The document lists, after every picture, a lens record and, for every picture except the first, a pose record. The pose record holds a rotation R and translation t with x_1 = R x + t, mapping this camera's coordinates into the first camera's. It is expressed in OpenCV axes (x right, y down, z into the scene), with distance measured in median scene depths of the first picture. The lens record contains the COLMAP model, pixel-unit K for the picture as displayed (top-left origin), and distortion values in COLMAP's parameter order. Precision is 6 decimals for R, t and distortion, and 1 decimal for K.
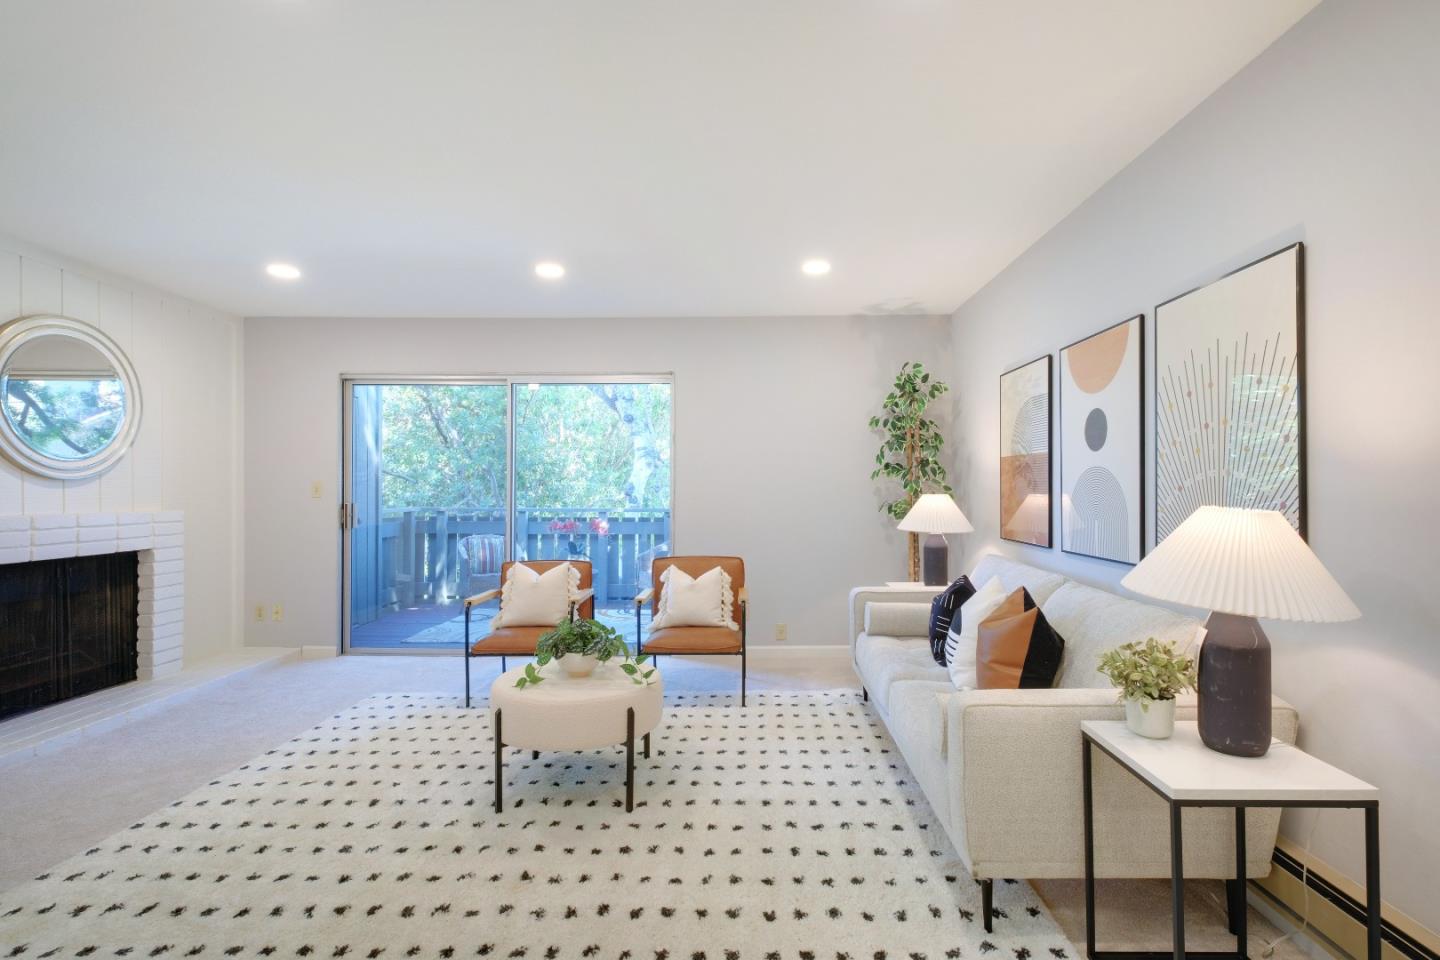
lens RADIAL K [[664.4, 0, 736.0], [0, 664.4, 483.6], [0, 0, 1]] dist [0.004510, -0.005295]
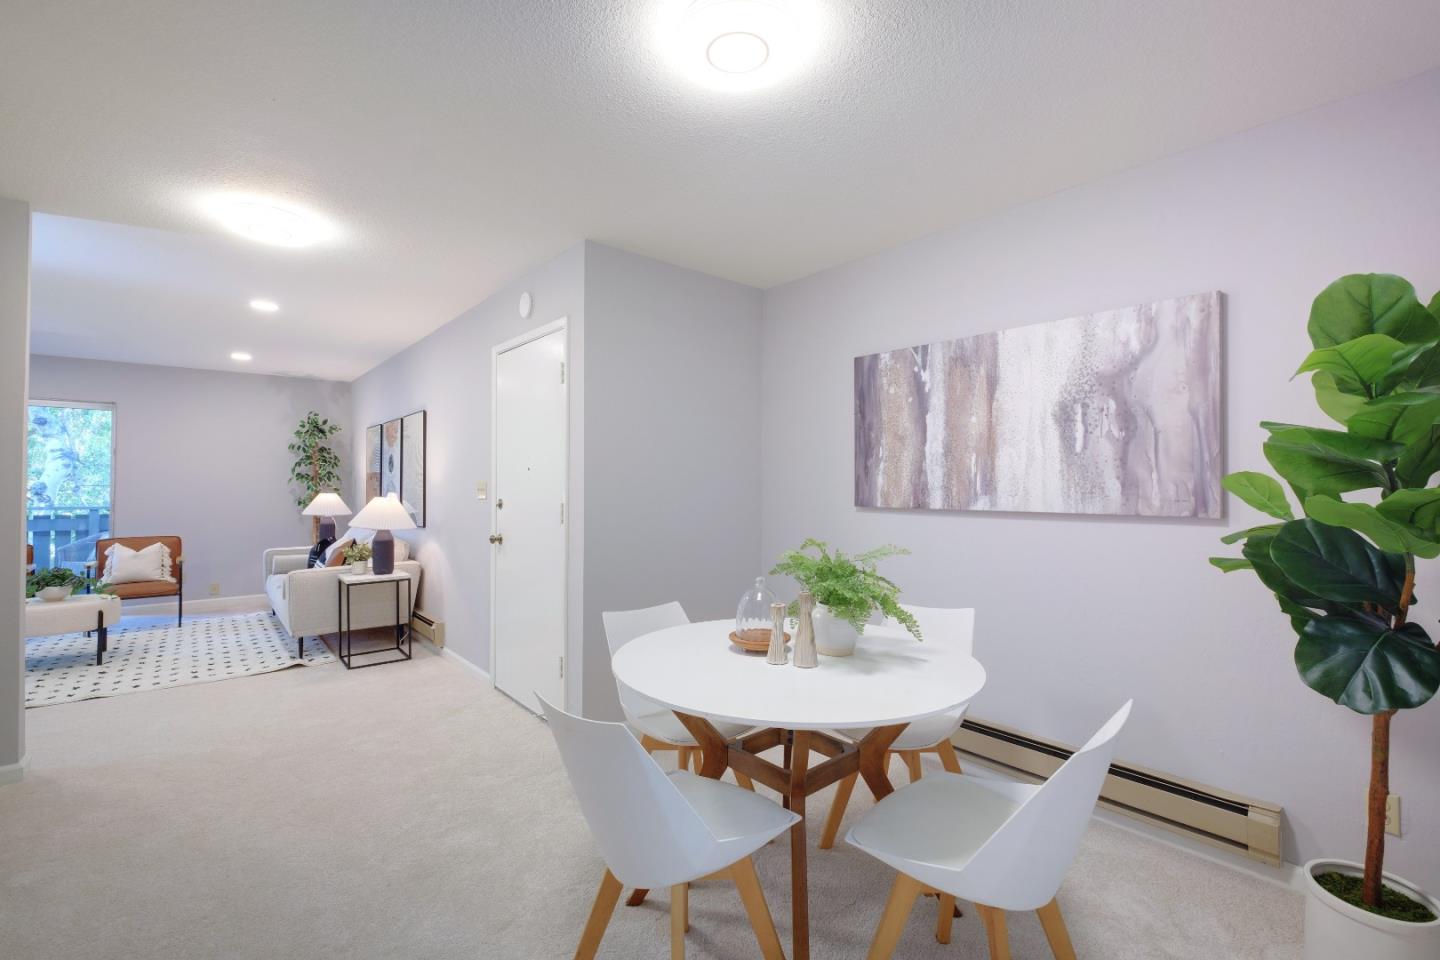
lens RADIAL K [[610.0, 0, 672.8], [0, 610.0, 485.4], [0, 0, 1]] dist [0.001293, 0.000100]
pose [[0.770408, 0.007662, 0.637505, -0.013575], [-0.008985, 0.999959, -0.001160, -0.010590], [-0.637488, -0.004835, 0.770445, -0.817566]]
